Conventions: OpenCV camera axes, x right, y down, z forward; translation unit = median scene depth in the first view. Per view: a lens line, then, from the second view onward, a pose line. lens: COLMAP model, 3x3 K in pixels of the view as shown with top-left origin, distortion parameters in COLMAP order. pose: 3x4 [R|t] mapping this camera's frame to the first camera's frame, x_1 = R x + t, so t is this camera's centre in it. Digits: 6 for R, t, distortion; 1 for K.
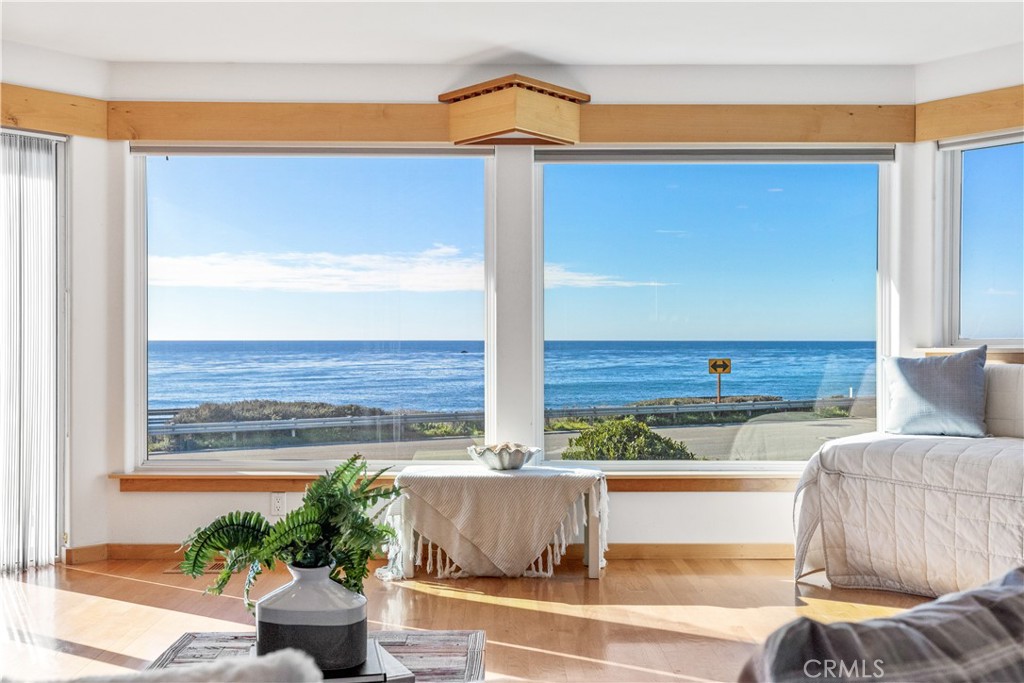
lens RADIAL K [[973.9, 0, 512.0], [0, 973.9, 341.5], [0, 0, 1]] dist [0.008619, 0.003750]
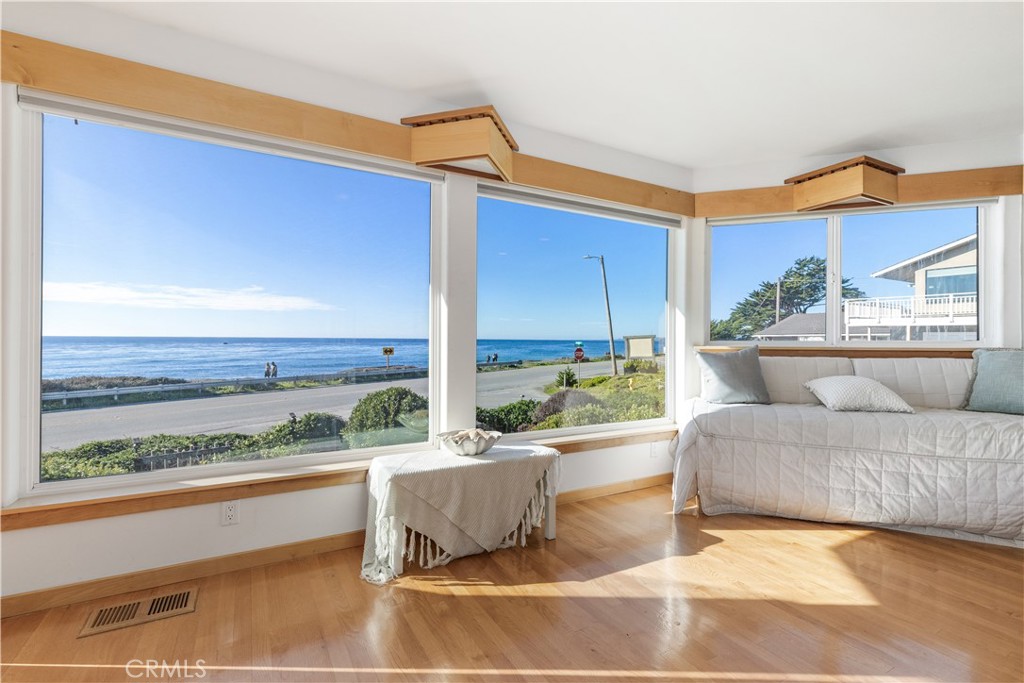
lens RADIAL K [[463.6, 0, 502.0], [0, 463.6, 338.6], [0, 0, 1]] dist [0.003629, 0.000290]
pose [[0.881917, 0.007637, 0.471343, -0.225052], [-0.007460, 0.999970, -0.002244, -0.001698], [-0.471346, -0.001537, 0.881947, 0.489438]]
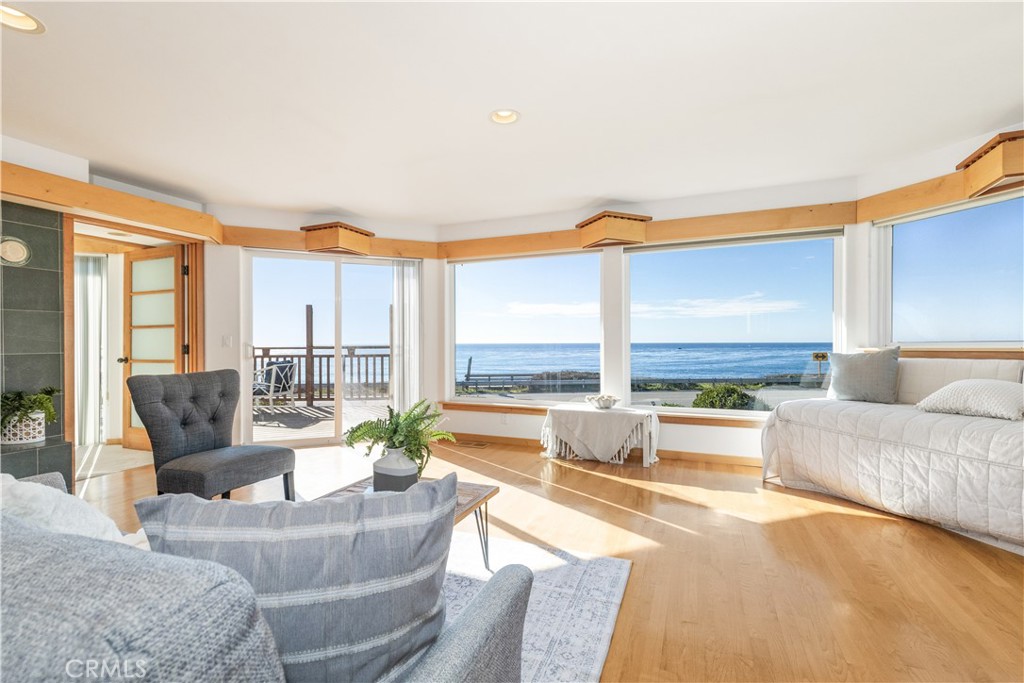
lens RADIAL K [[456.5, 0, 512.0], [0, 456.5, 341.5], [0, 0, 1]] dist [0.004004, 0.000463]
pose [[0.919572, -0.004895, -0.392891, 0.183583], [0.003204, 0.999983, -0.004959, -0.001916], [0.392908, 0.003302, 0.919572, 0.059447]]
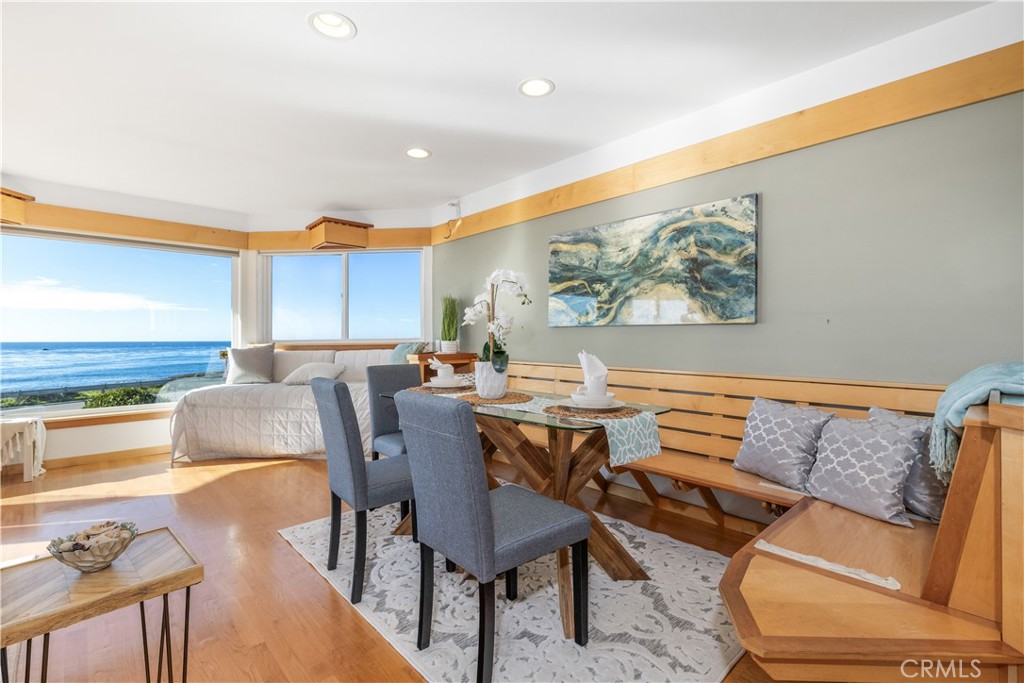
lens RADIAL K [[458.1, 0, 512.0], [0, 458.1, 341.5], [0, 0, 1]] dist [-0.002112, -0.000494]
pose [[0.735023, -0.007285, 0.678003, 0.155812], [0.006285, 0.999973, 0.003930, 0.000127], [-0.678013, 0.001373, 0.735049, -0.151780]]
